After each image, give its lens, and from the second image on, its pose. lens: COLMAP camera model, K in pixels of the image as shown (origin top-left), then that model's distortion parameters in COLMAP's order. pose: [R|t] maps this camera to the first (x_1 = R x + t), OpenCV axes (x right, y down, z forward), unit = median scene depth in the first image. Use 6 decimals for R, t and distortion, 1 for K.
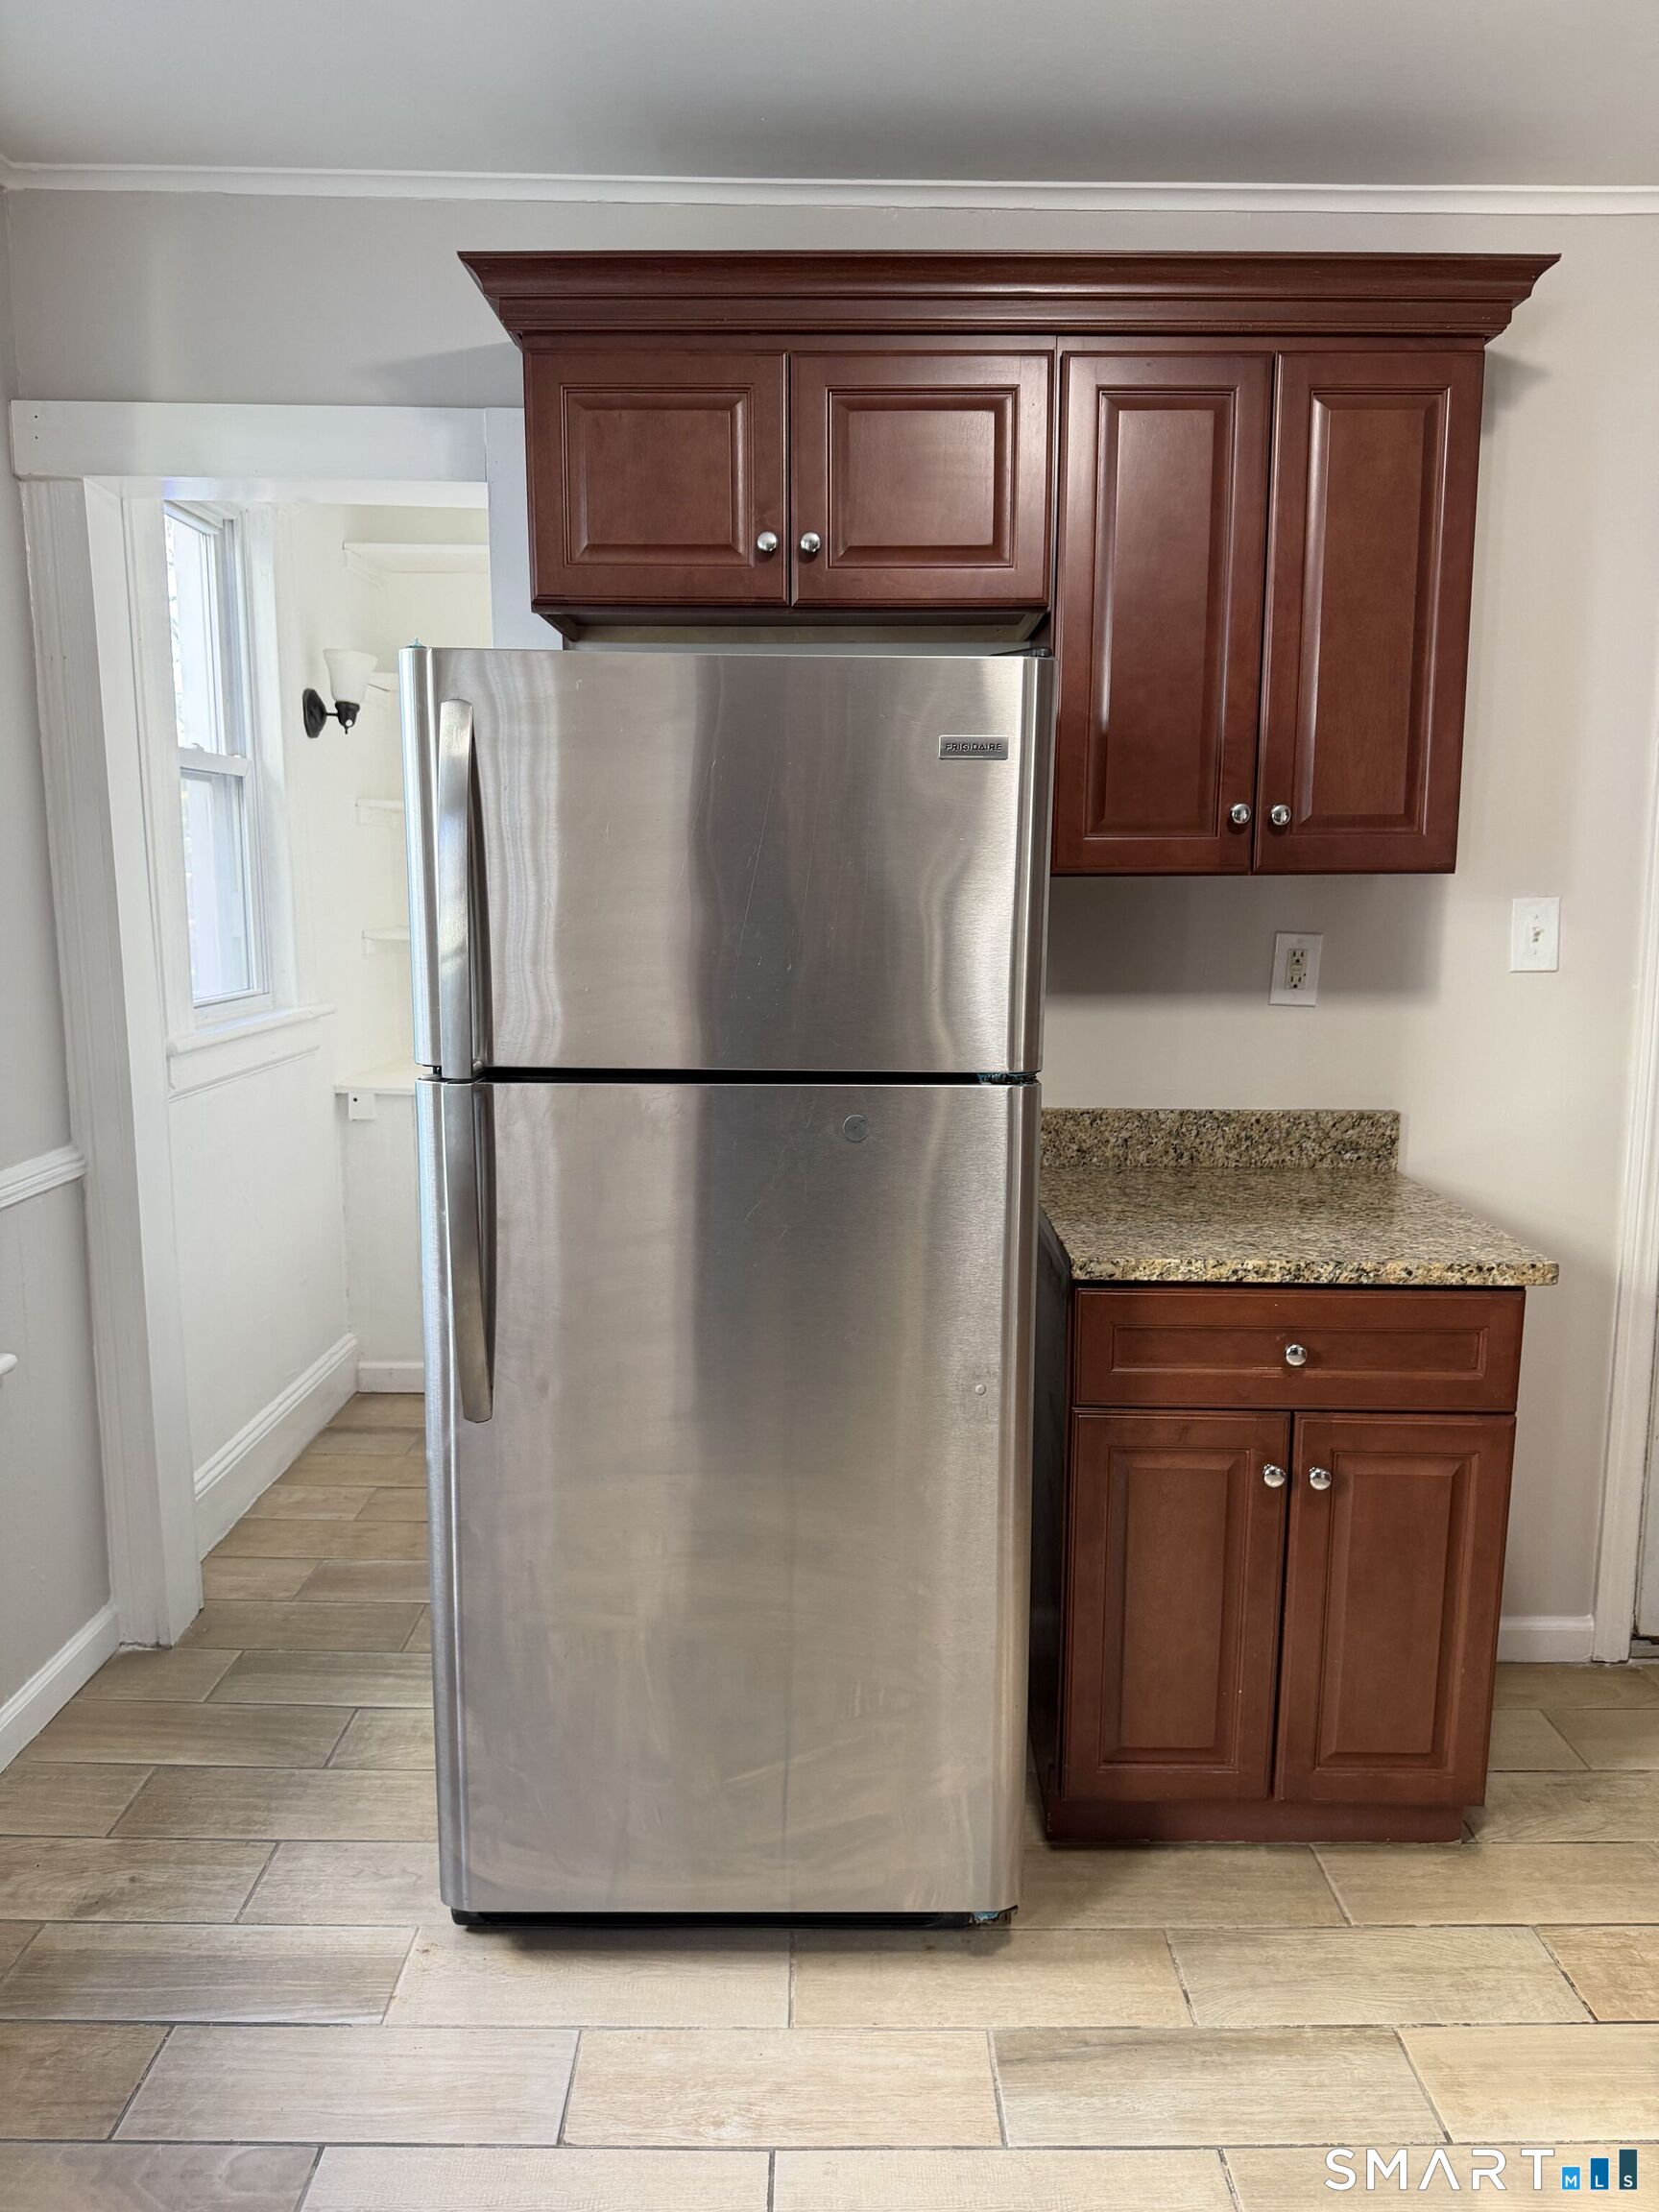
lens RADIAL K [[1544.8, 0, 836.9], [0, 1544.8, 1107.3], [0, 0, 1]] dist [0.098532, -0.139425]
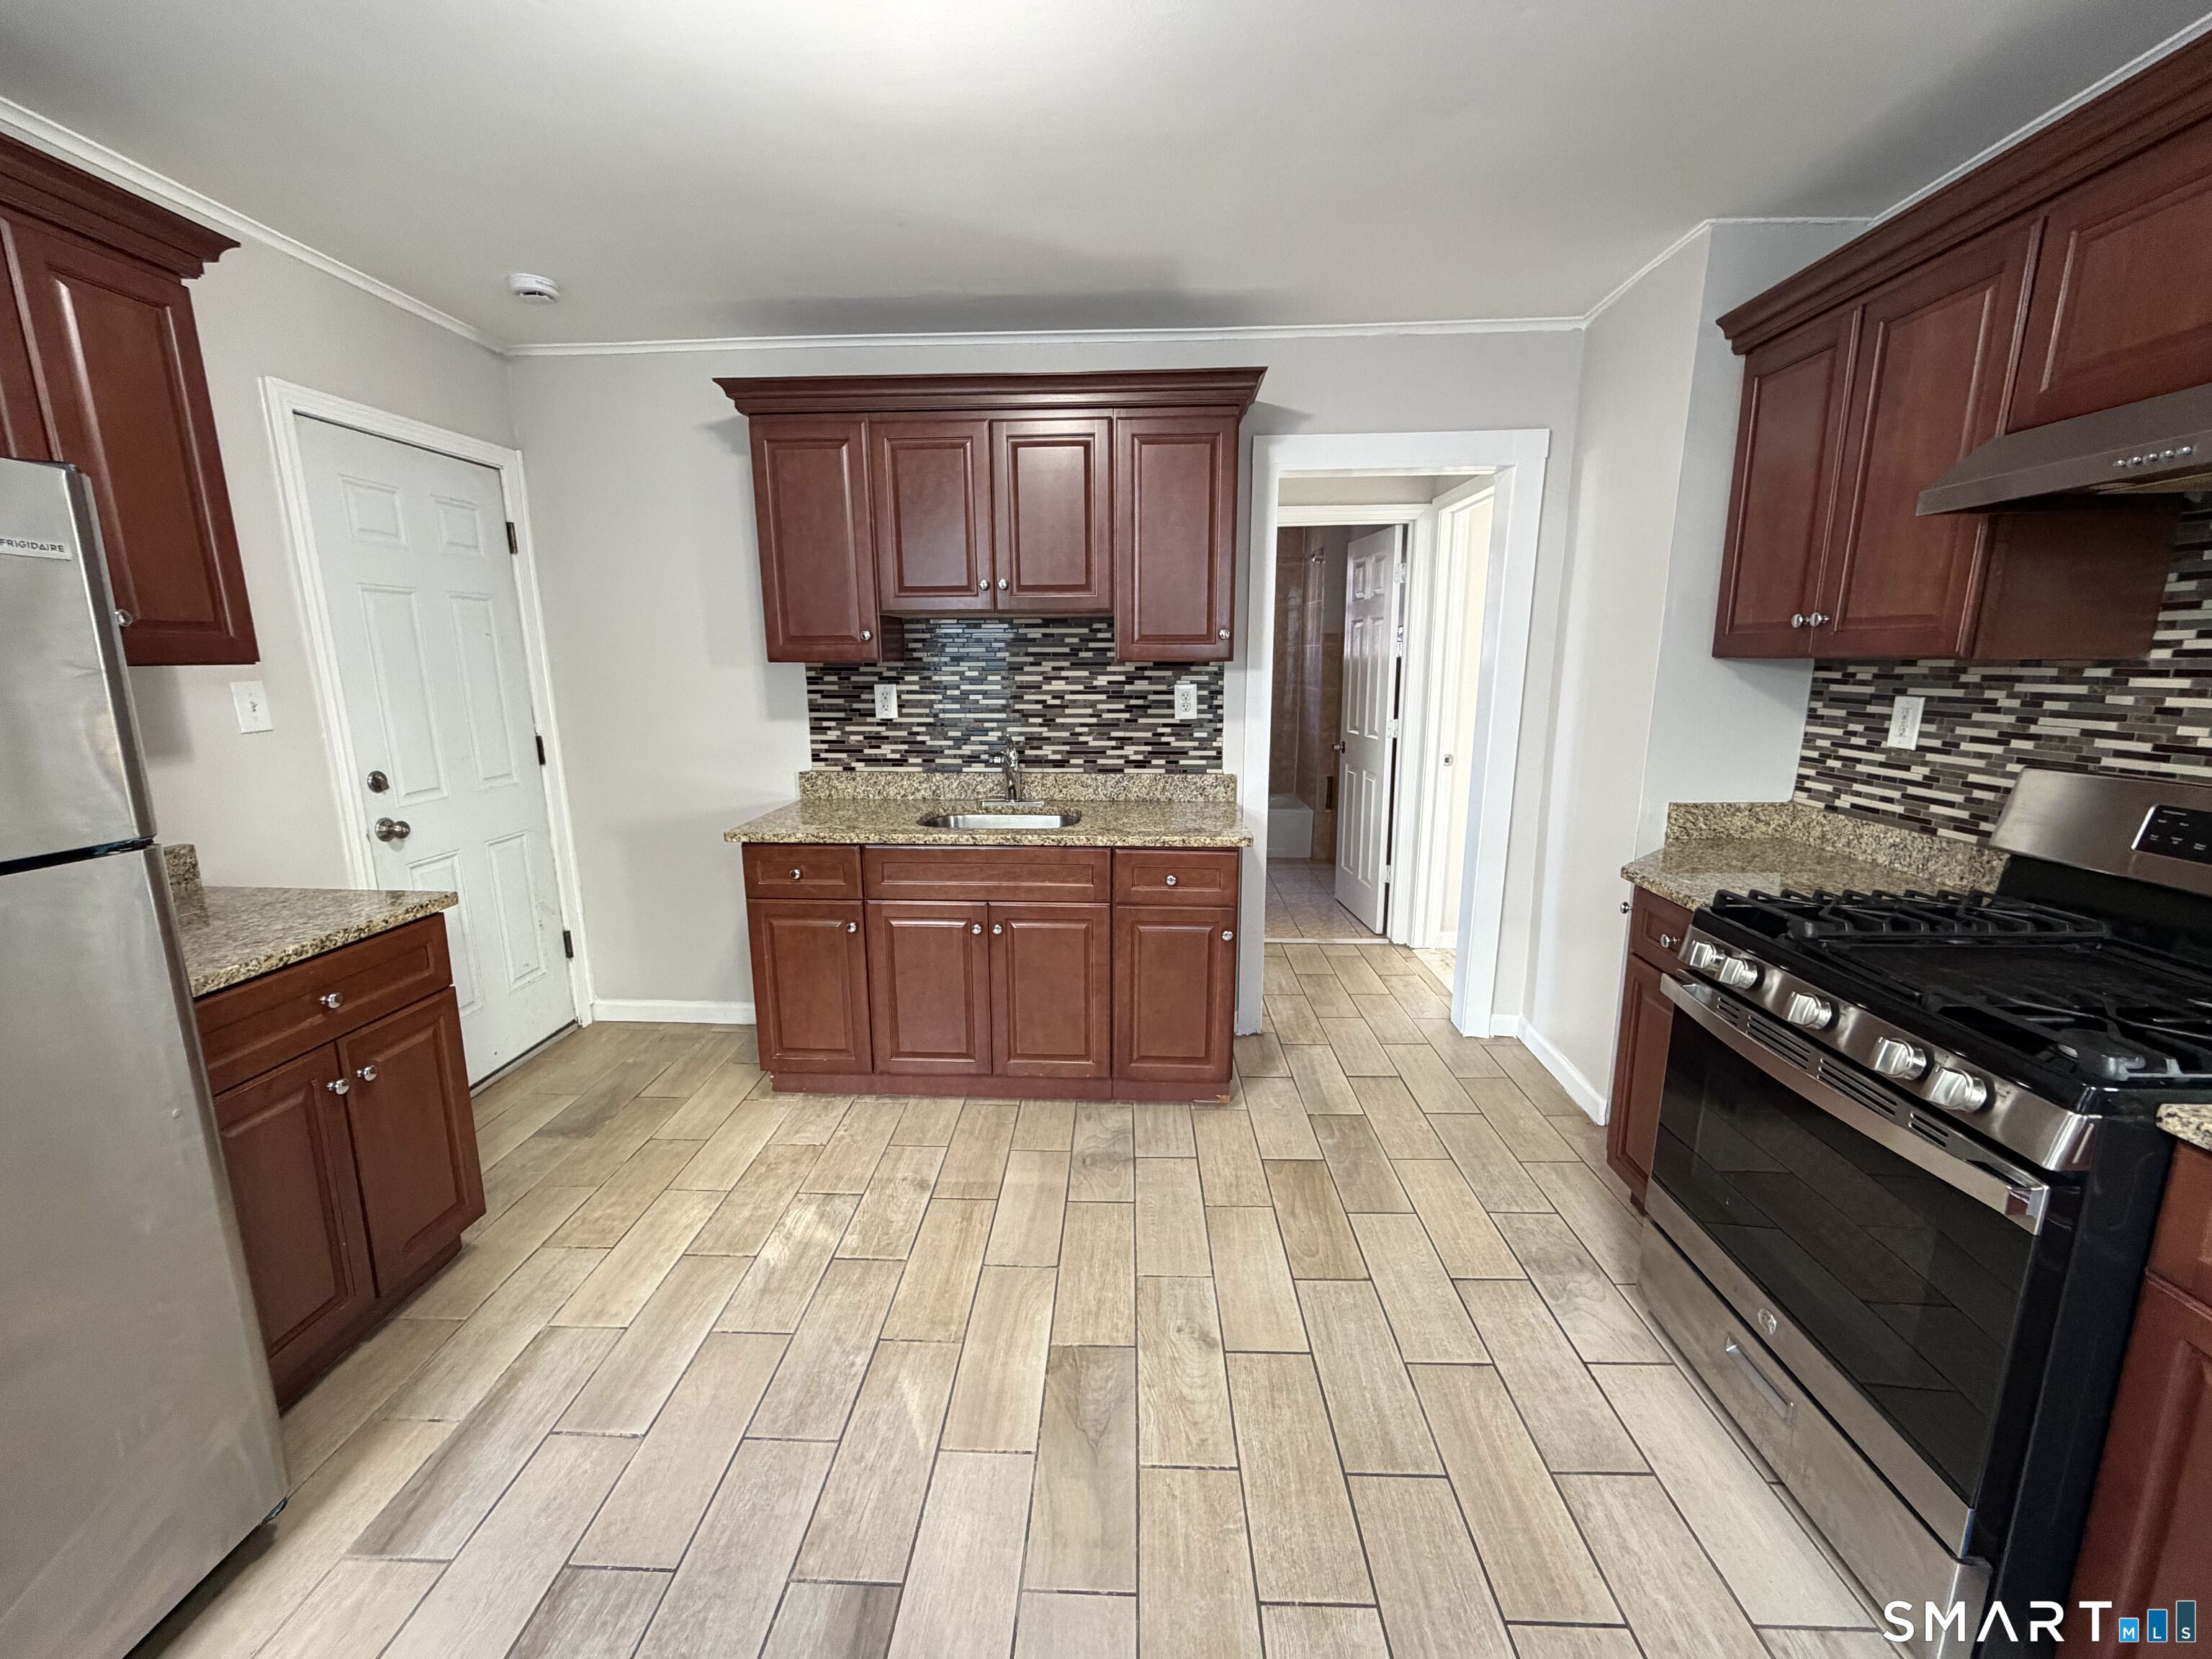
lens RADIAL K [[883.4, 0, 1100.3], [0, 883.4, 832.2], [0, 0, 1]] dist [0.001270, 0.000116]
pose [[0.048404, -0.196982, 0.979212, -0.429262], [0.158661, 0.969430, 0.187171, -0.031219], [-0.986146, 0.146303, 0.078177, 0.212499]]
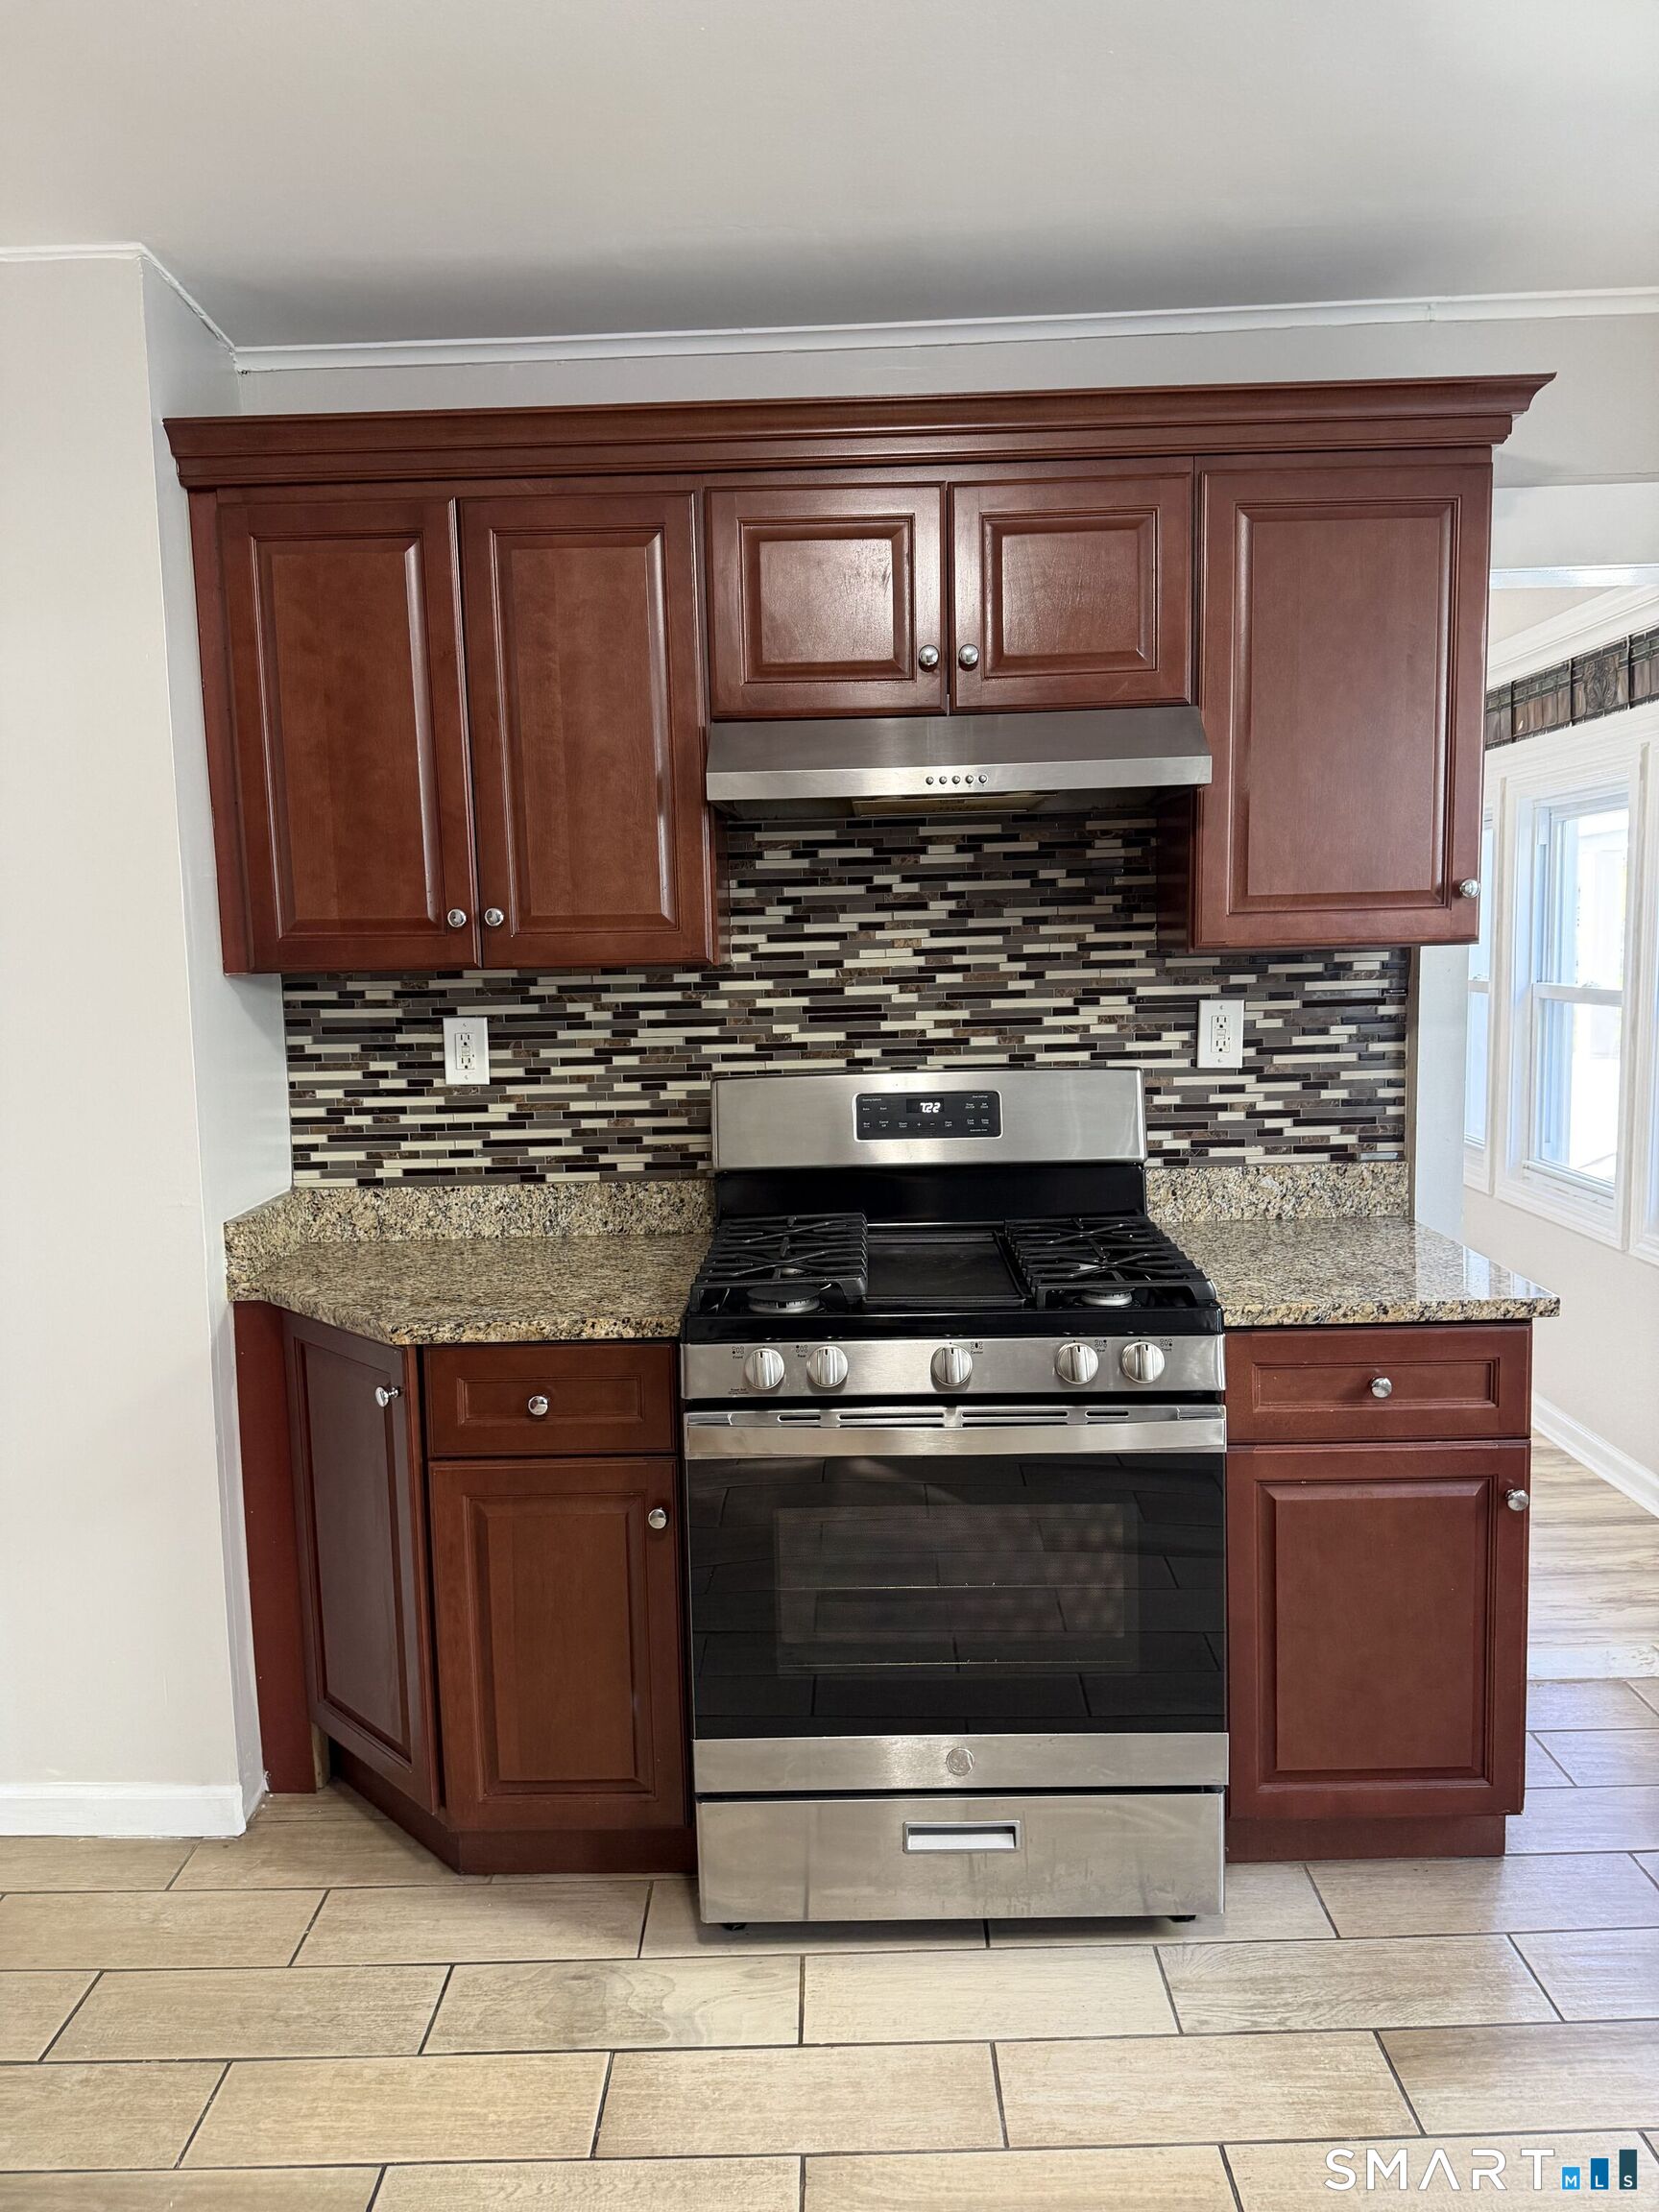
lens RADIAL K [[1545.7, 0, 829.3], [0, 1545.7, 1111.9], [0, 0, 1]] dist [0.168822, -0.274216]
pose [[-0.999621, 0.022777, 0.015435, 0.276276], [0.026072, 0.963357, 0.266952, -0.120619], [-0.008789, 0.267253, -0.963586, 0.682956]]
